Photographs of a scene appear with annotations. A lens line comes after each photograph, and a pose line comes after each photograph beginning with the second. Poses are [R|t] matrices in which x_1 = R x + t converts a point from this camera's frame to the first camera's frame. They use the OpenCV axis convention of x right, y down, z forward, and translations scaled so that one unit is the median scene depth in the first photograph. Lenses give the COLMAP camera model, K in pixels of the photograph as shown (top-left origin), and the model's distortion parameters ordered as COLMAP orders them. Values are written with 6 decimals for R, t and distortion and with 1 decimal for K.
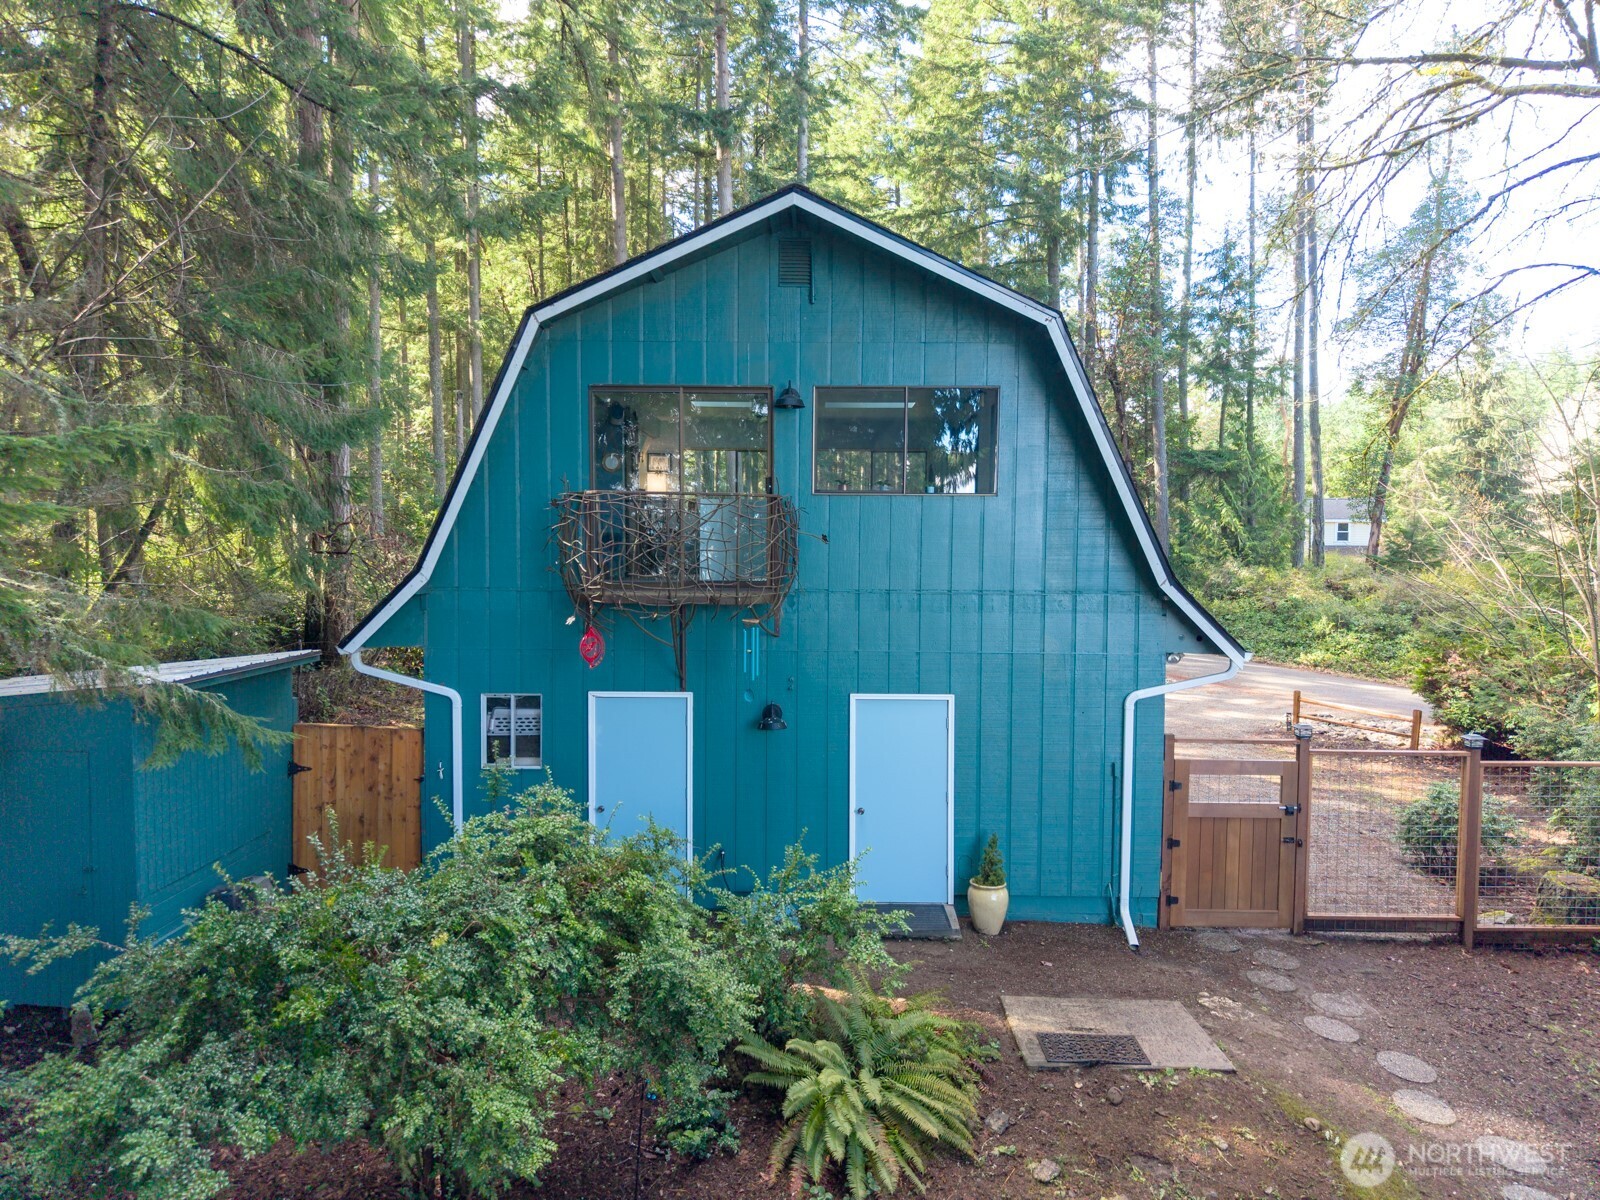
lens RADIAL K [[1088.8, 0, 800.0], [0, 1088.8, 600.0], [0, 0, 1]] dist [0.015598, -0.000174]
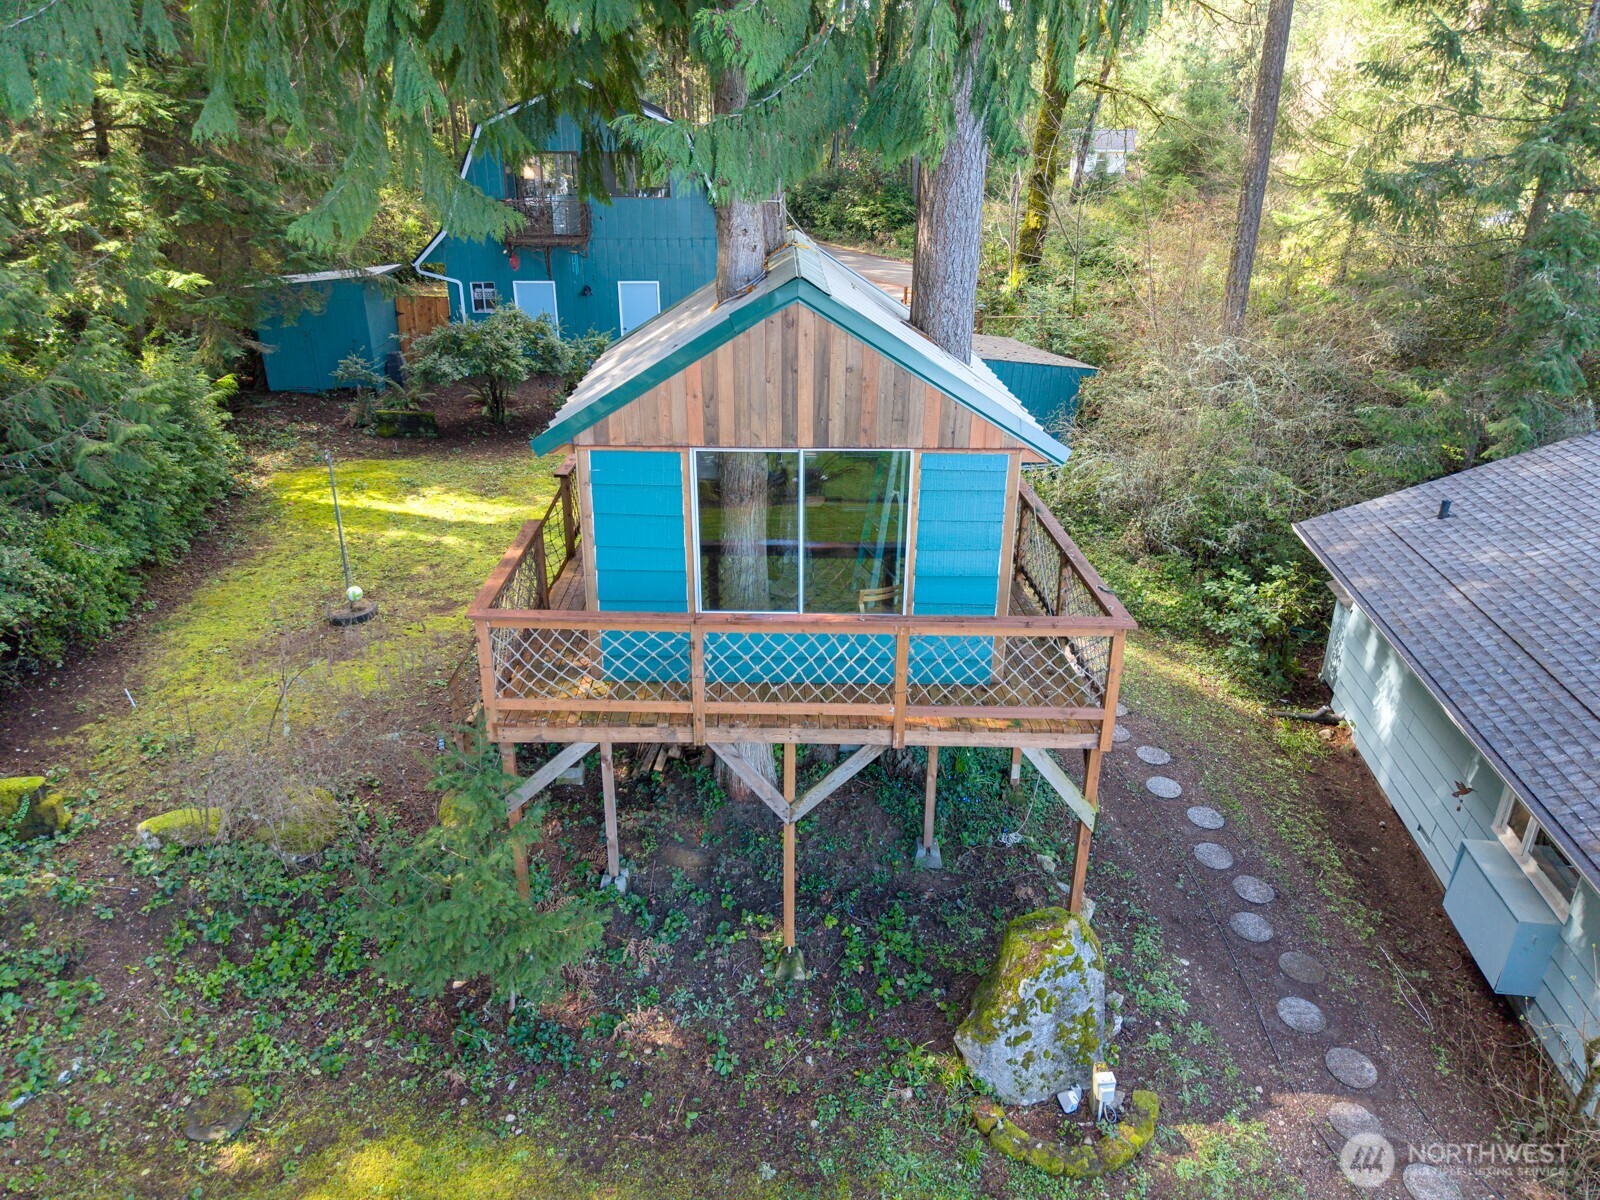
lens RADIAL K [[1088.8, 0, 800.0], [0, 1088.8, 600.0], [0, 0, 1]] dist [0.015598, -0.000174]
pose [[0.994819, -0.036335, 0.094951, 0.199358], [0.002542, 0.942551, 0.334053, -0.062111], [-0.101634, -0.332081, 0.937759, -1.681397]]
